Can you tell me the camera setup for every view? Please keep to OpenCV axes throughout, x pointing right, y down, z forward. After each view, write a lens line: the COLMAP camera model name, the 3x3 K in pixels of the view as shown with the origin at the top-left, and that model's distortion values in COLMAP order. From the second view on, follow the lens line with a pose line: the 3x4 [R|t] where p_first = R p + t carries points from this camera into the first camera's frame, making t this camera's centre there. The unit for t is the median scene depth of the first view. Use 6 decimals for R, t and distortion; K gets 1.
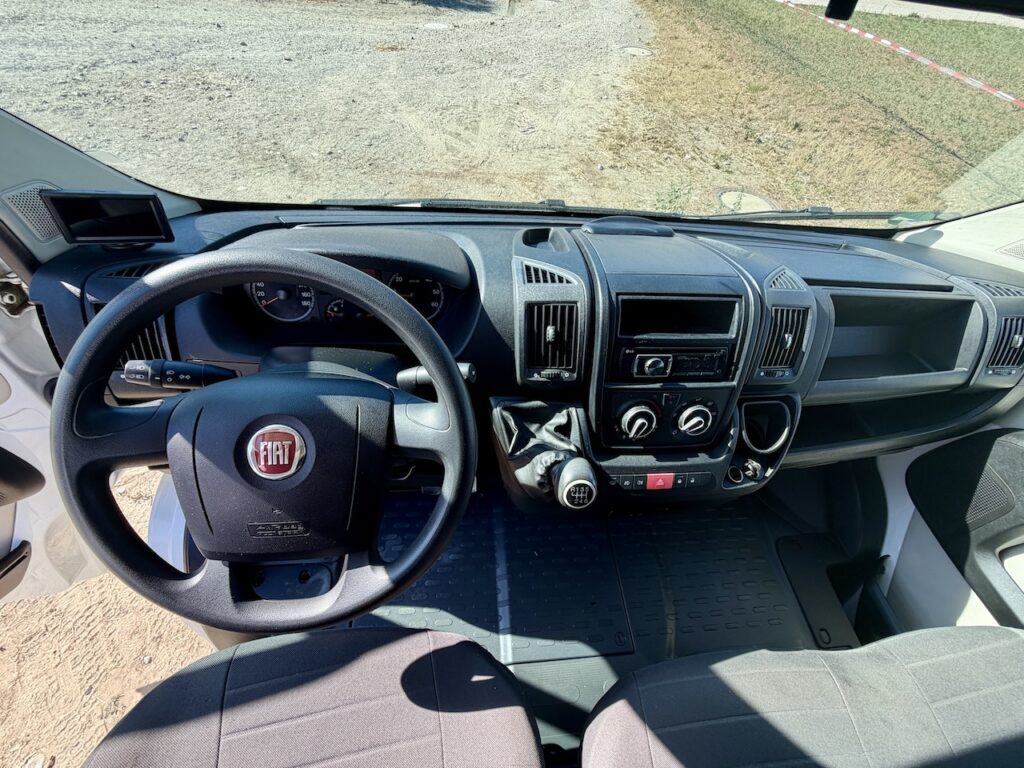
lens RADIAL K [[408.5, 0, 512.0], [0, 408.5, 383.6], [0, 0, 1]] dist [-0.003432, 0.001093]
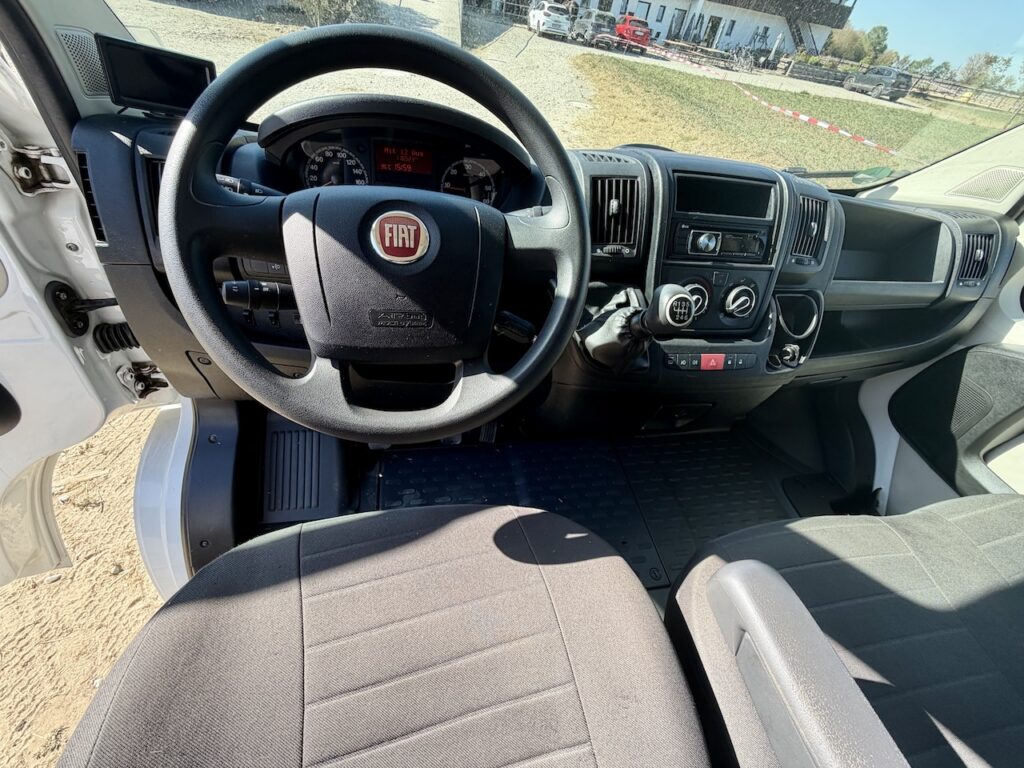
lens RADIAL K [[408.5, 0, 509.7], [0, 408.5, 387.7], [0, 0, 1]] dist [-0.003432, 0.001093]
pose [[0.993546, -0.026746, 0.110228, -0.225720], [0.036940, 0.995120, -0.091498, 0.321291], [-0.107243, 0.094979, 0.989686, 0.026544]]
